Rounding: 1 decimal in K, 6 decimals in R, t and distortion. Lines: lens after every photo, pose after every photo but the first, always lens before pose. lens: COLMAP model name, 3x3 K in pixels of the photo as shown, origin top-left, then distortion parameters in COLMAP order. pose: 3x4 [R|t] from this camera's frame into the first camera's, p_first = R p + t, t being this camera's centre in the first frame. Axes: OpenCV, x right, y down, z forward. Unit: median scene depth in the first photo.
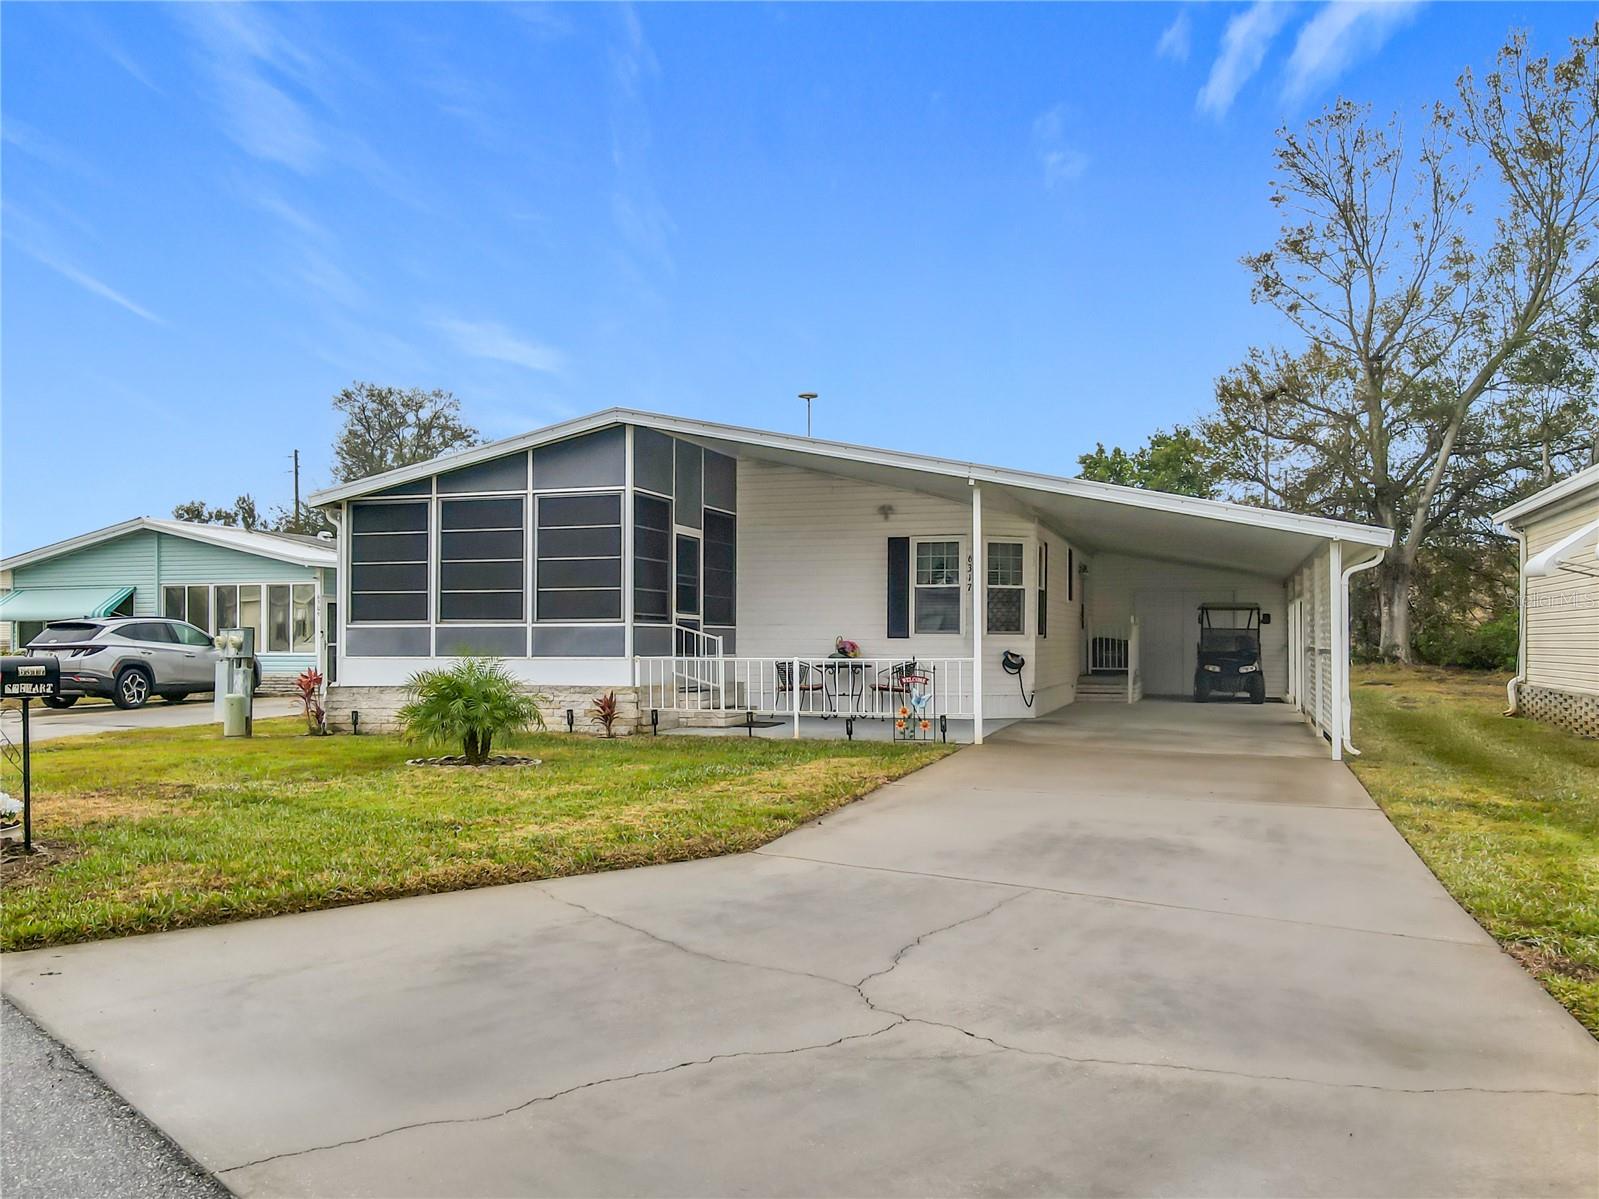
lens RADIAL K [[1257.3, 0, 799.5], [0, 1257.3, 599.5], [0, 0, 1]] dist [0.004170, 0.004101]
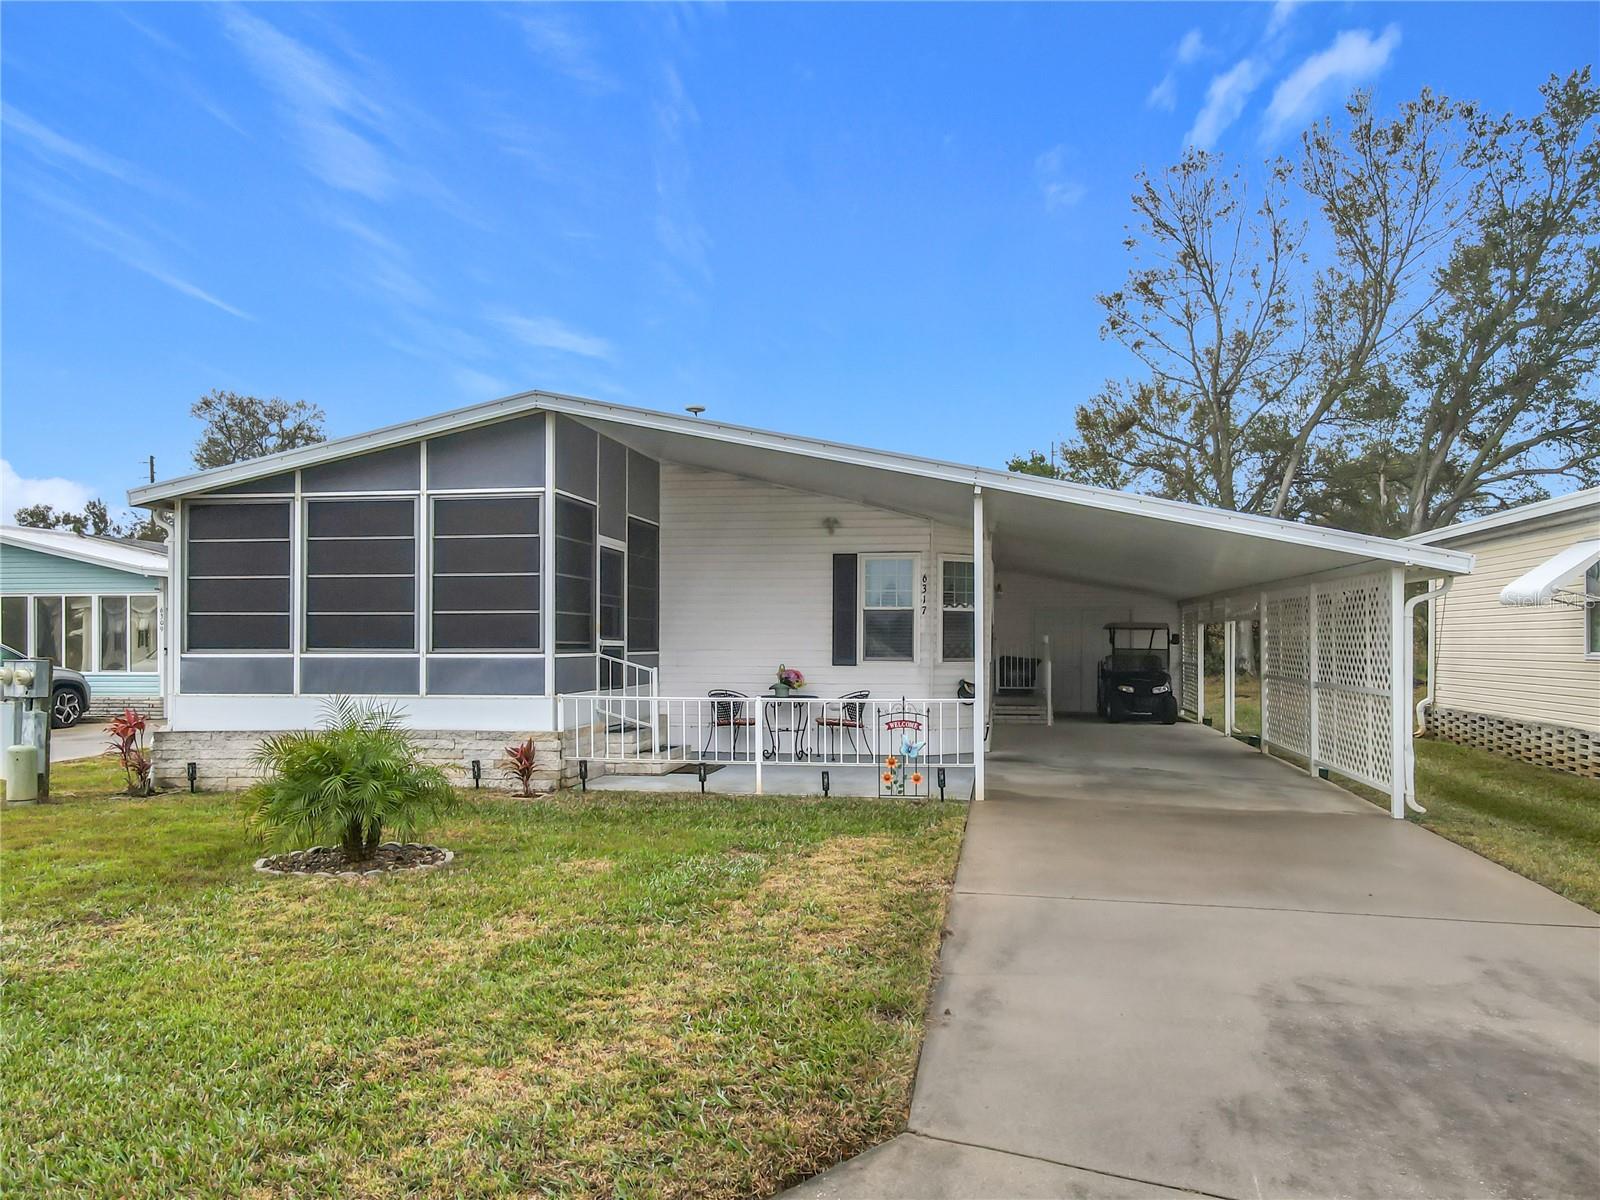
lens RADIAL K [[1117.6, 0, 821.0], [0, 1117.6, 626.4], [0, 0, 1]] dist [0.016531, 0.005050]
pose [[0.988314, 0.003766, 0.152388, -0.067211], [-0.006423, 0.999836, 0.016949, -0.012118], [-0.152299, -0.017730, 0.988175, 0.232638]]
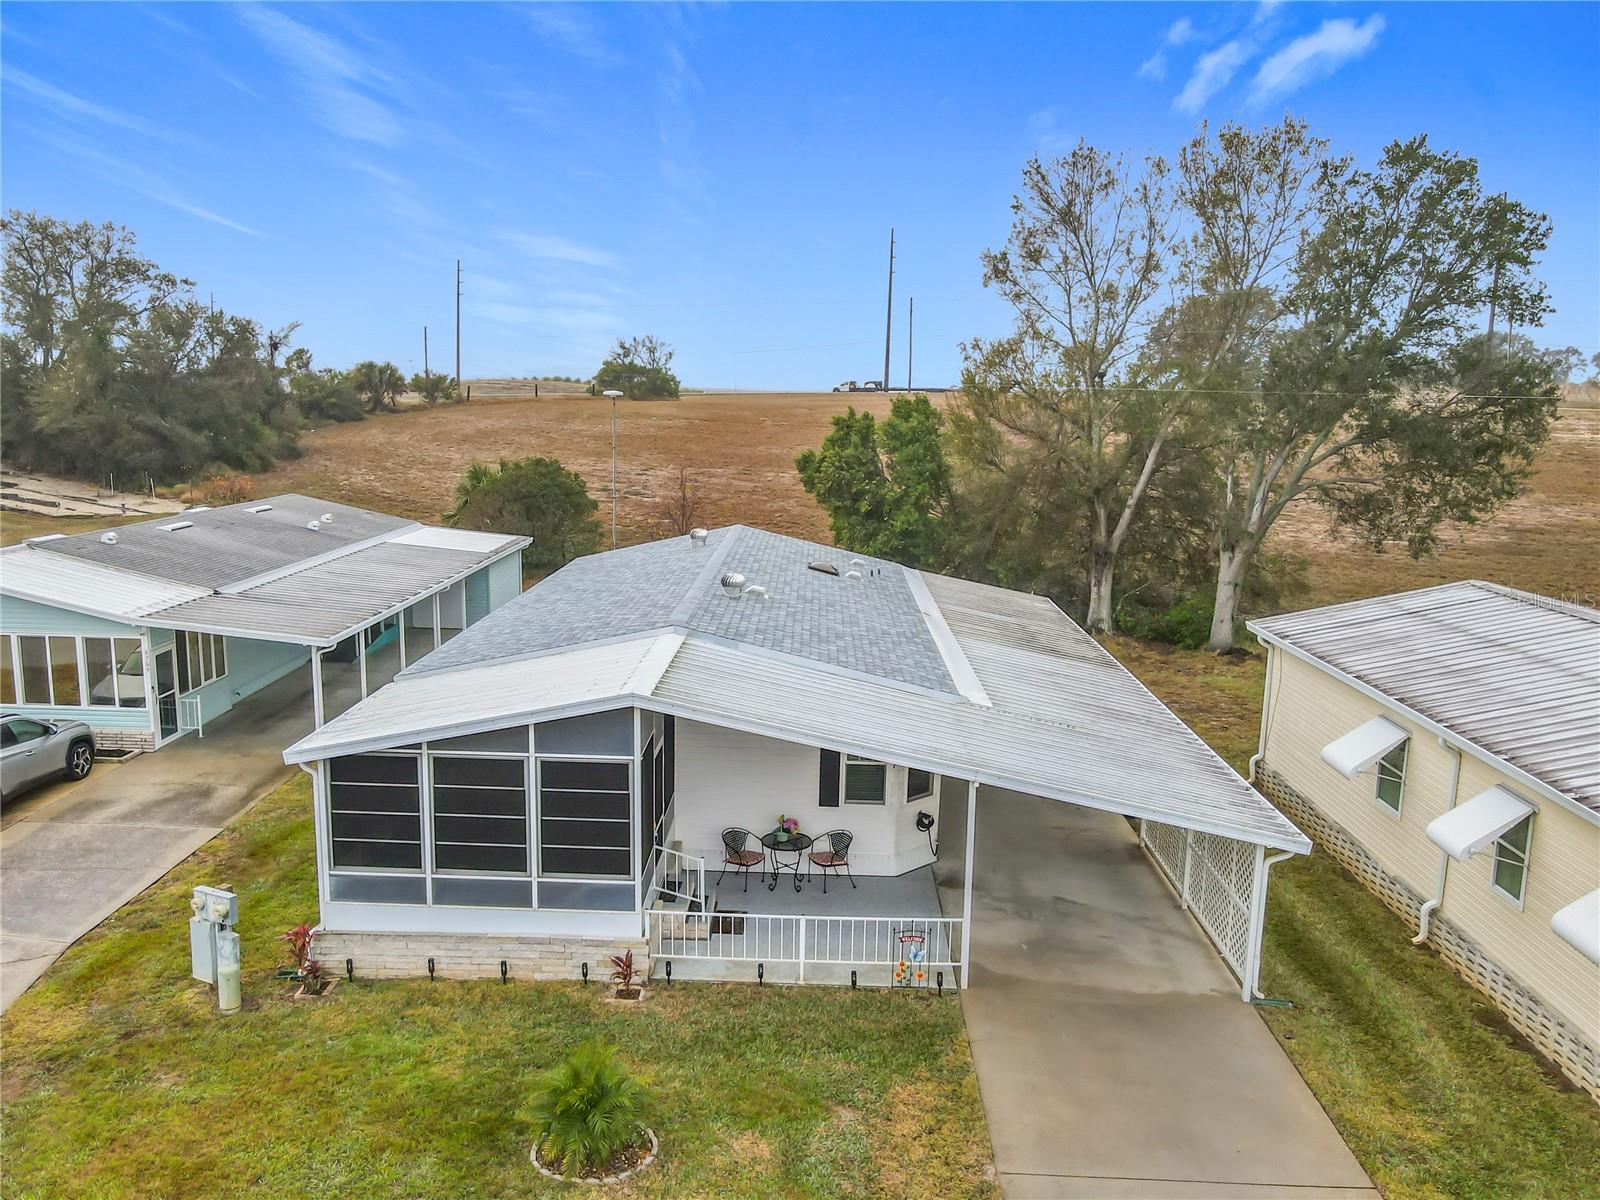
lens RADIAL K [[1134.8, 0, 800.0], [0, 1134.8, 600.0], [0, 0, 1]] dist [-0.008682, -0.002313]
pose [[0.961666, -0.023352, 0.273228, -0.244278], [-0.023540, 0.985660, 0.167093, -0.355922], [-0.273212, -0.167119, 0.947326, 0.082167]]
